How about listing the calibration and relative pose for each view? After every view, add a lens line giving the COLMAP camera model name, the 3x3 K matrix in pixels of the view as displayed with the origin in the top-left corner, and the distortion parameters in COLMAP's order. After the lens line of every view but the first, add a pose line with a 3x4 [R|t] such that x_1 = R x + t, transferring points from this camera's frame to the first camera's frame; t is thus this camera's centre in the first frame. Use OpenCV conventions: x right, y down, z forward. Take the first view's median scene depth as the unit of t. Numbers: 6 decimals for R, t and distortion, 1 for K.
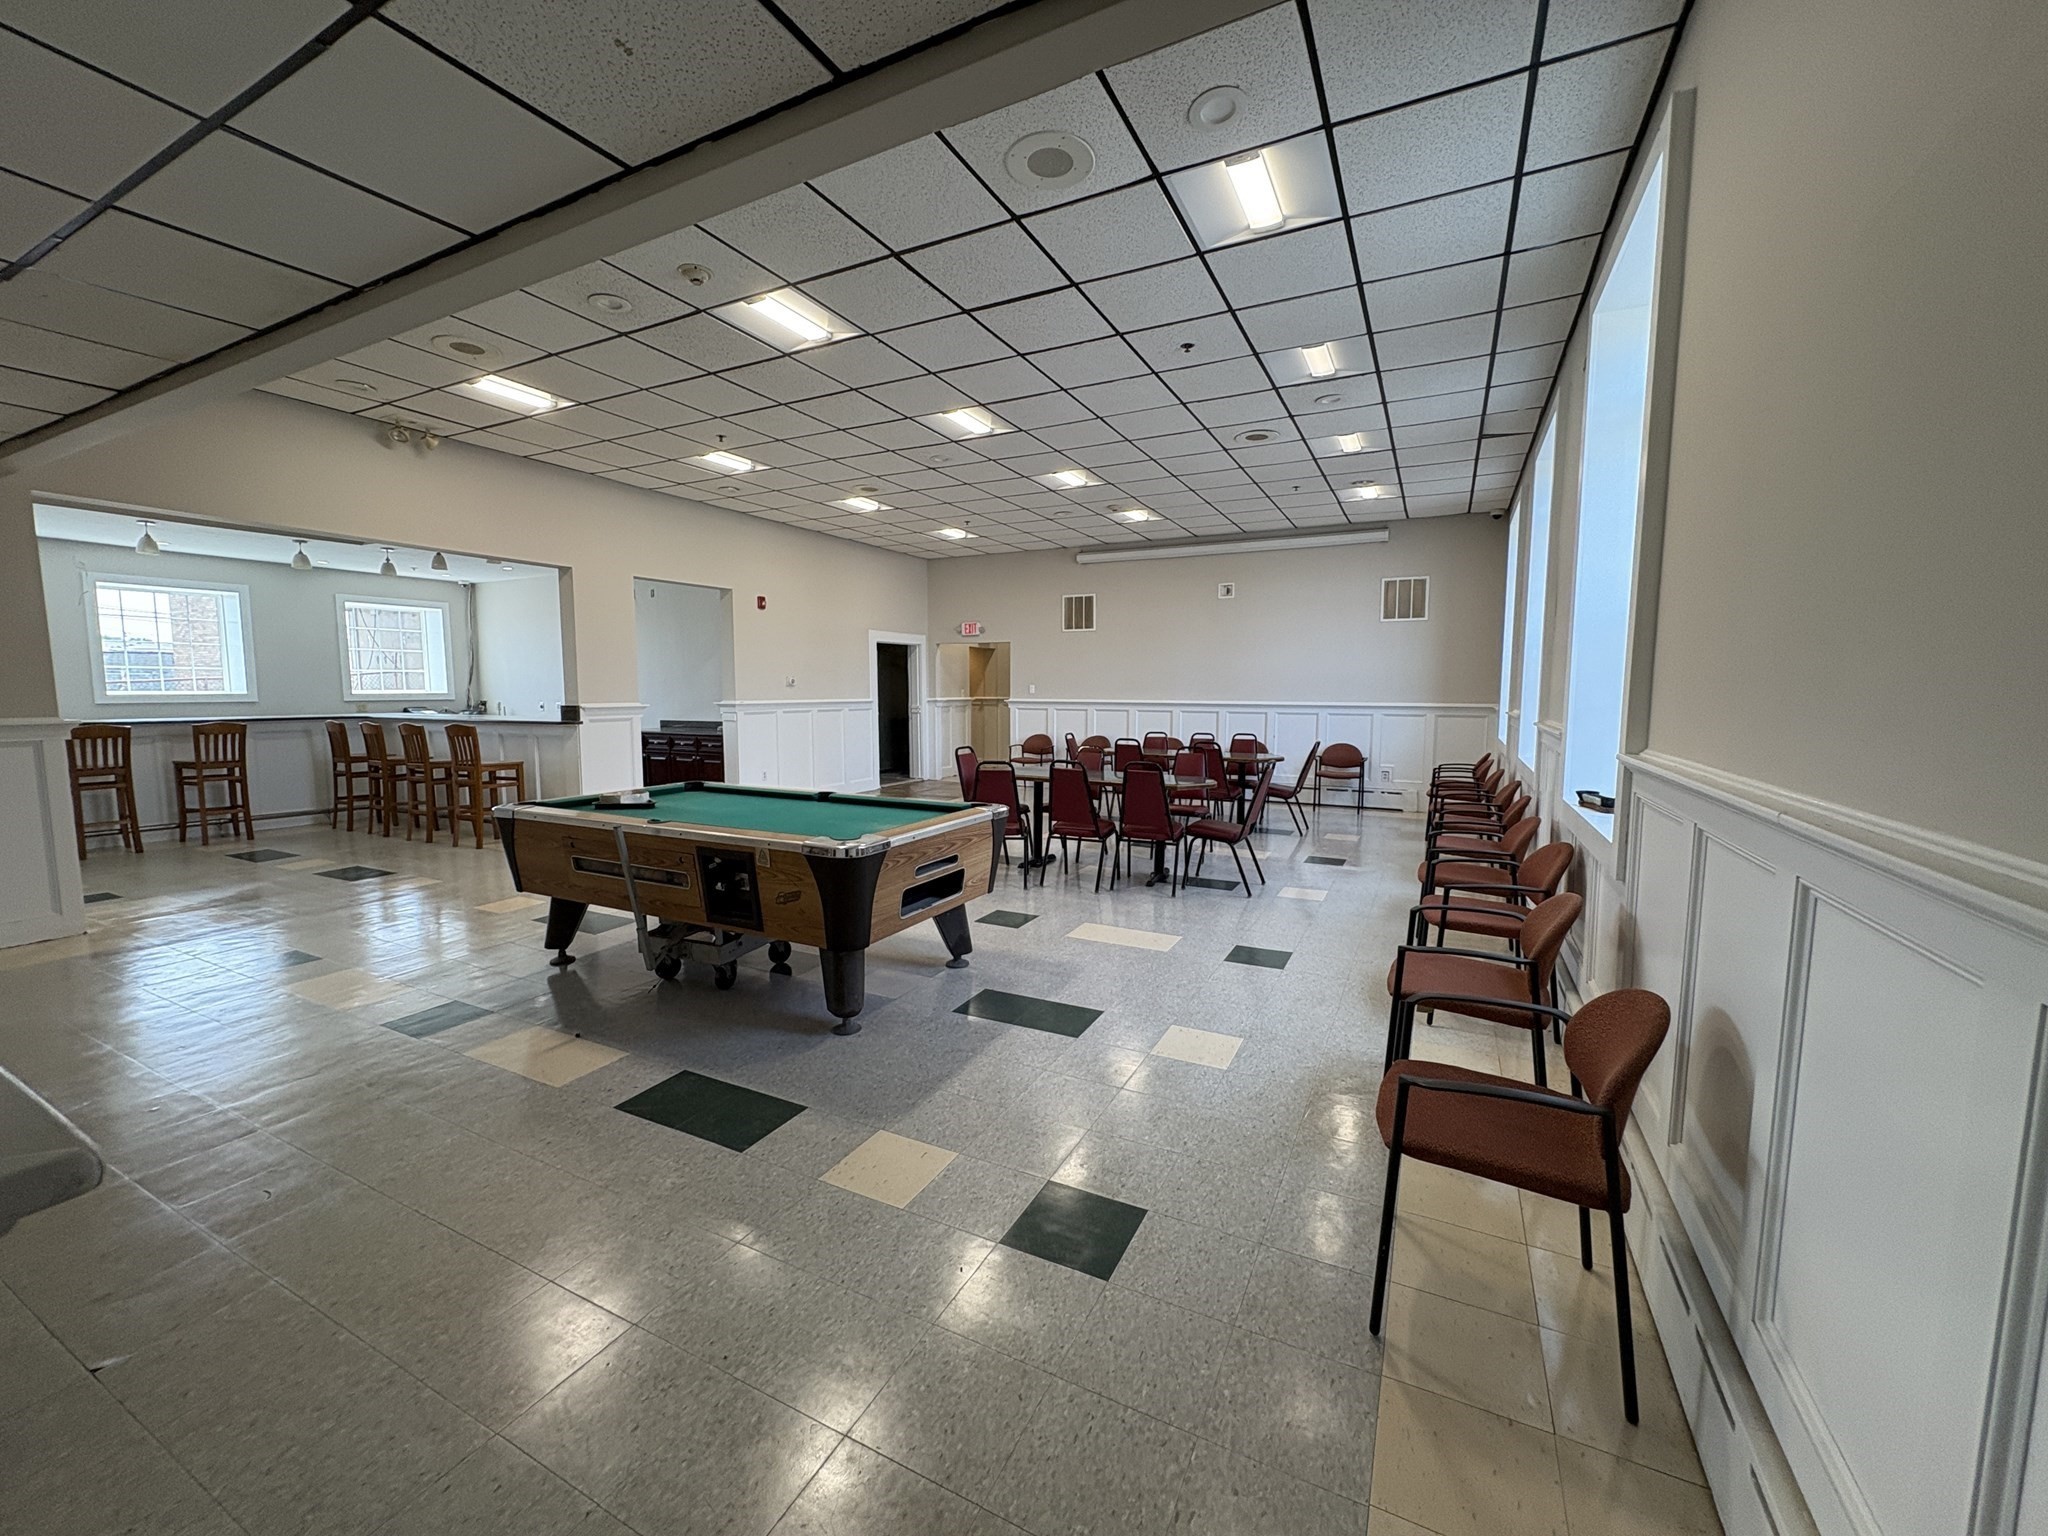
lens RADIAL K [[813.1, 0, 1022.0], [0, 813.1, 763.7], [0, 0, 1]] dist [-0.000222, 0.000506]
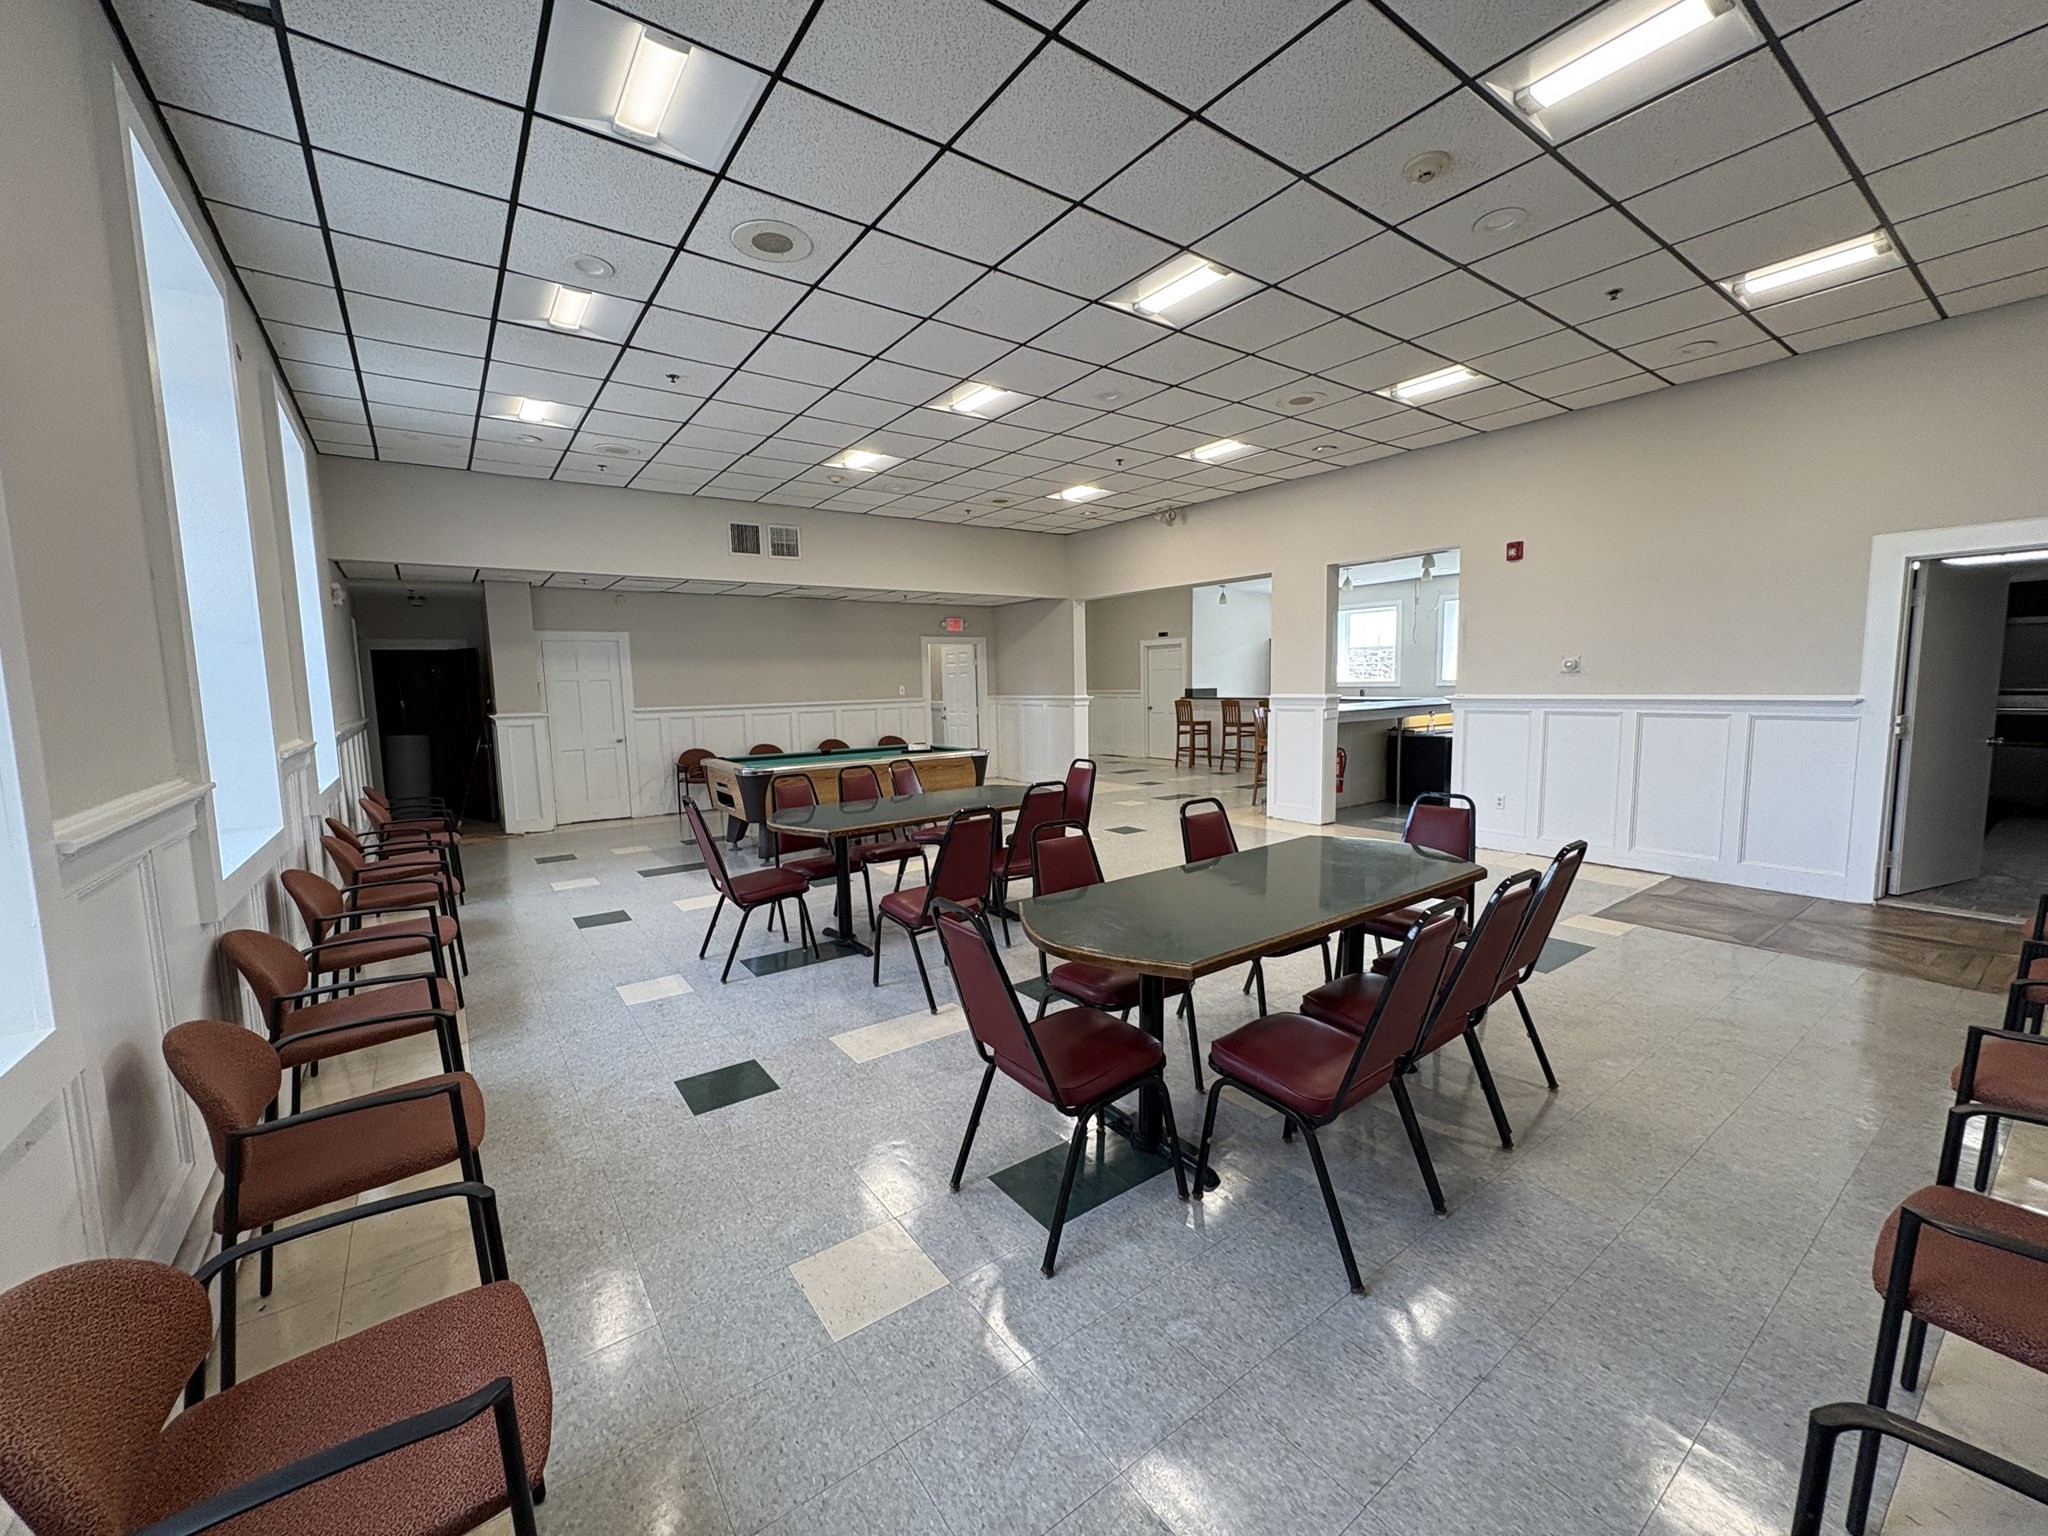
lens RADIAL K [[813.1, 0, 1030.1], [0, 813.1, 757.6], [0, 0, 1]] dist [-0.000222, 0.000506]
pose [[-0.449878, 0.097334, -0.887770, 0.704903], [-0.062267, 0.988206, 0.139900, -0.139086], [0.890917, 0.118217, -0.438511, 1.380697]]
